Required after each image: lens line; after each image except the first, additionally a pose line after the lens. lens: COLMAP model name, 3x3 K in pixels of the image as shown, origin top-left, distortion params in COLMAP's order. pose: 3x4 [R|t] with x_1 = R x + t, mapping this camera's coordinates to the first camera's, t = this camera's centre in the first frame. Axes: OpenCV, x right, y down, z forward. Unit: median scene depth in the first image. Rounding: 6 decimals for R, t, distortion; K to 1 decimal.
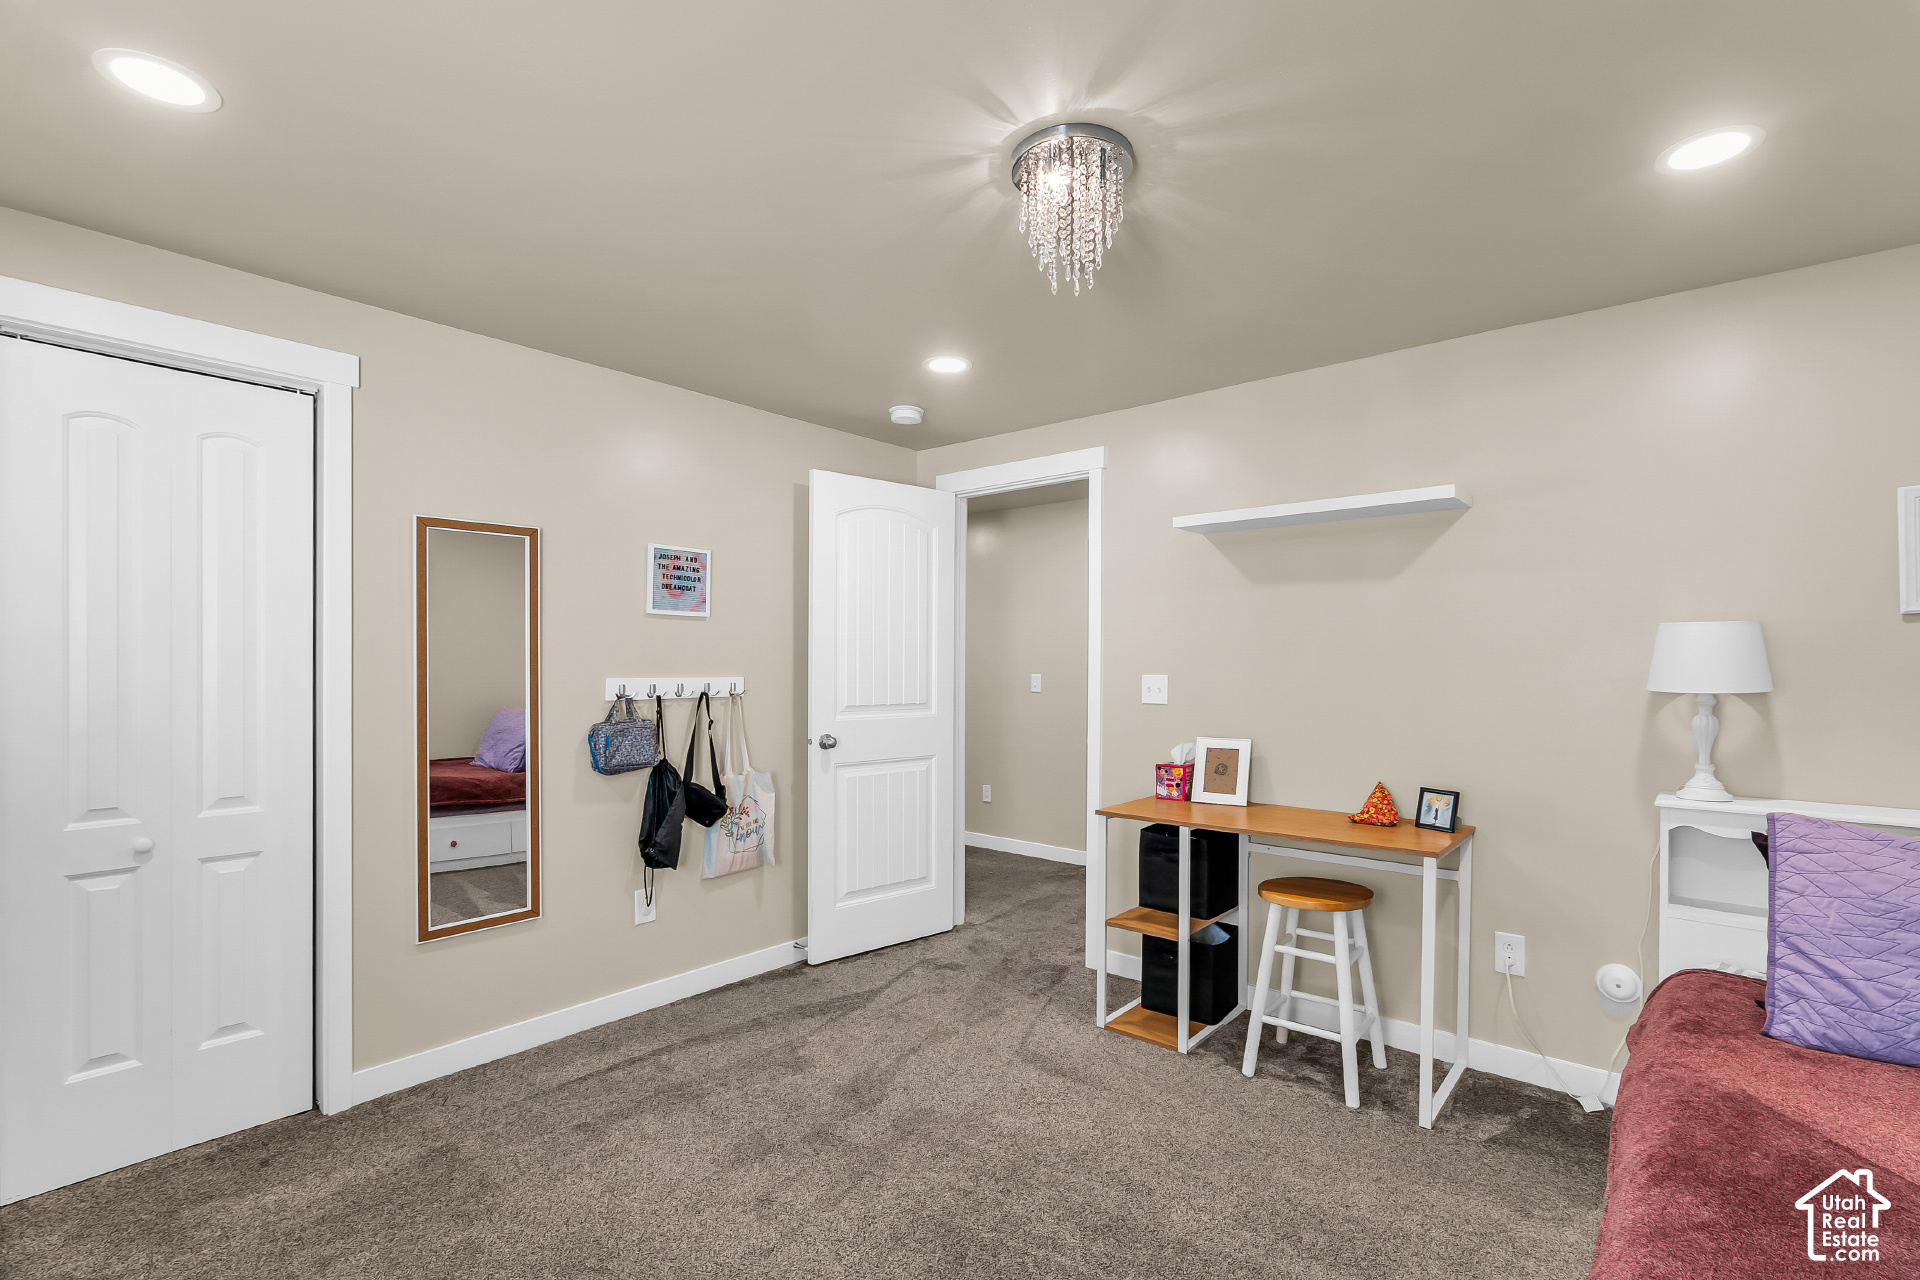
lens RADIAL K [[907.3, 0, 993.7], [0, 907.3, 661.6], [0, 0, 1]] dist [0.000386, 0.000118]
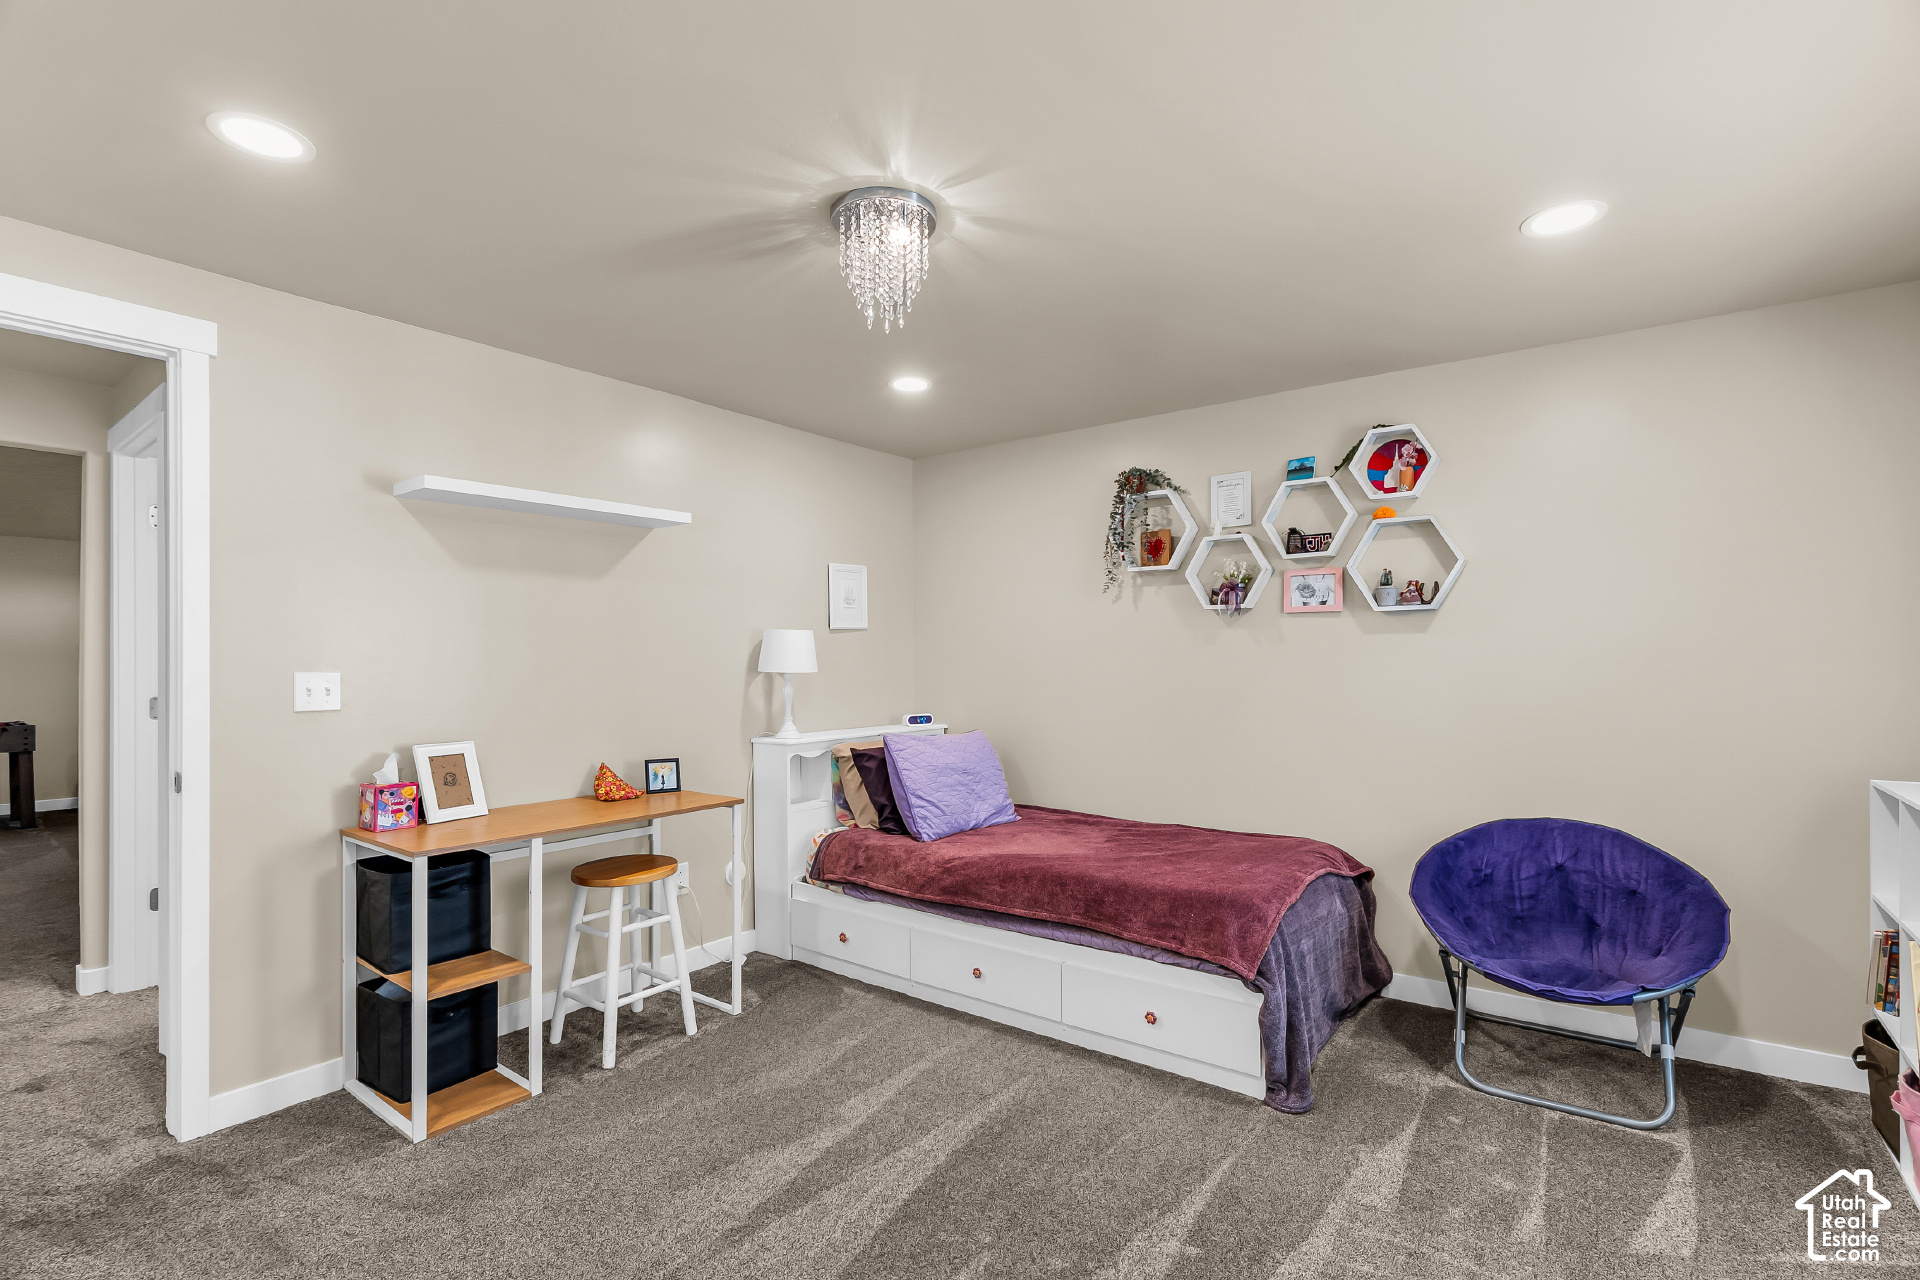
lens RADIAL K [[882.0, 0, 964.5], [0, 882.0, 649.4], [0, 0, 1]] dist [-0.000197, -0.000116]
pose [[-0.047352, 0.009202, 0.998836, -0.658926], [0.002185, 0.999956, -0.009109, 0.005734], [-0.998876, 0.001751, -0.047370, 0.609165]]
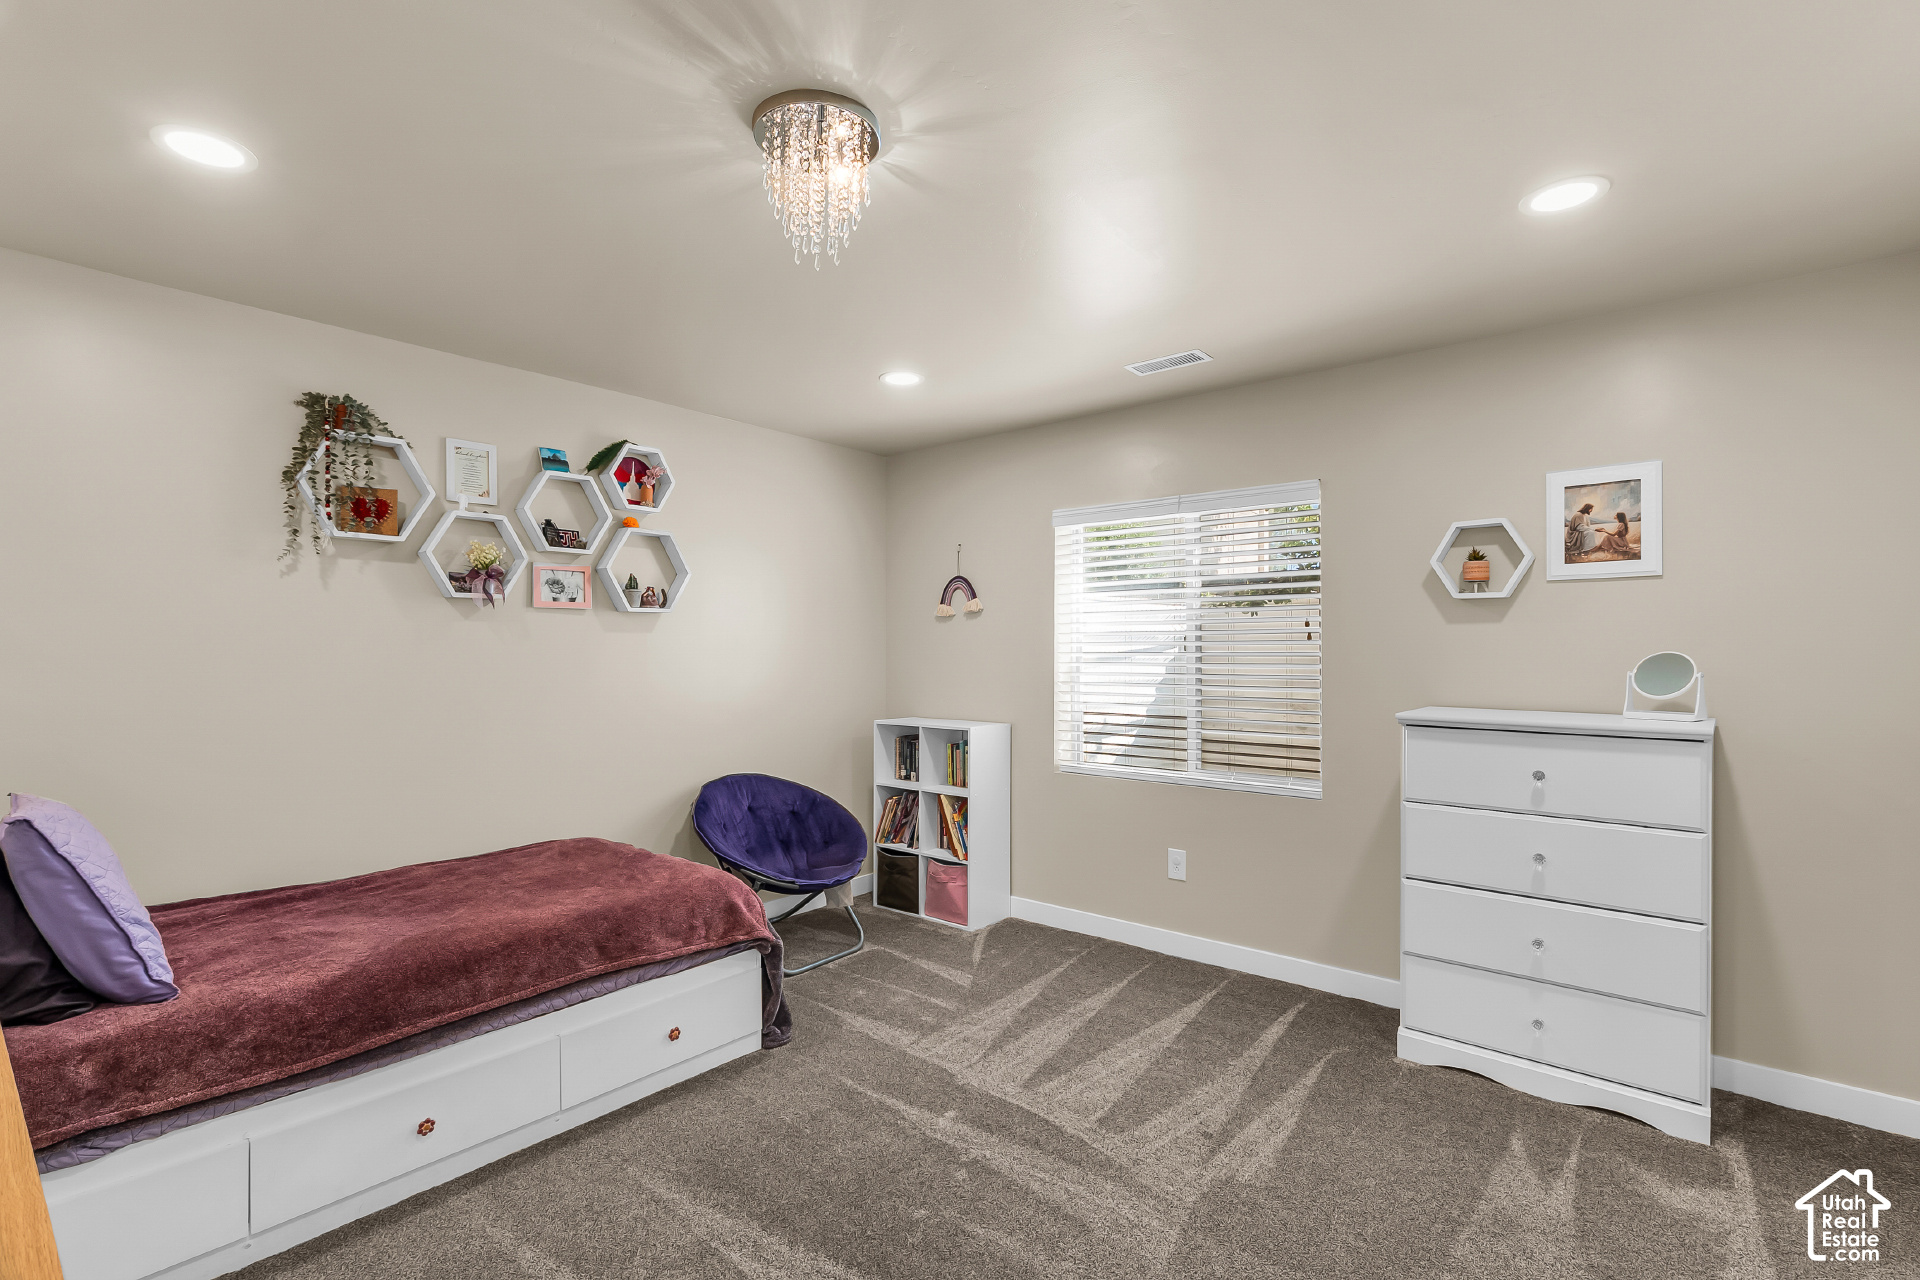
lens RADIAL K [[882.0, 0, 964.5], [0, 882.0, 649.4], [0, 0, 1]] dist [-0.000197, -0.000116]
pose [[-0.999929, -0.001520, 0.011832, -0.053149], [-0.001541, 0.999997, -0.001807, 0.001338], [-0.011829, -0.001825, -0.999928, 1.236319]]
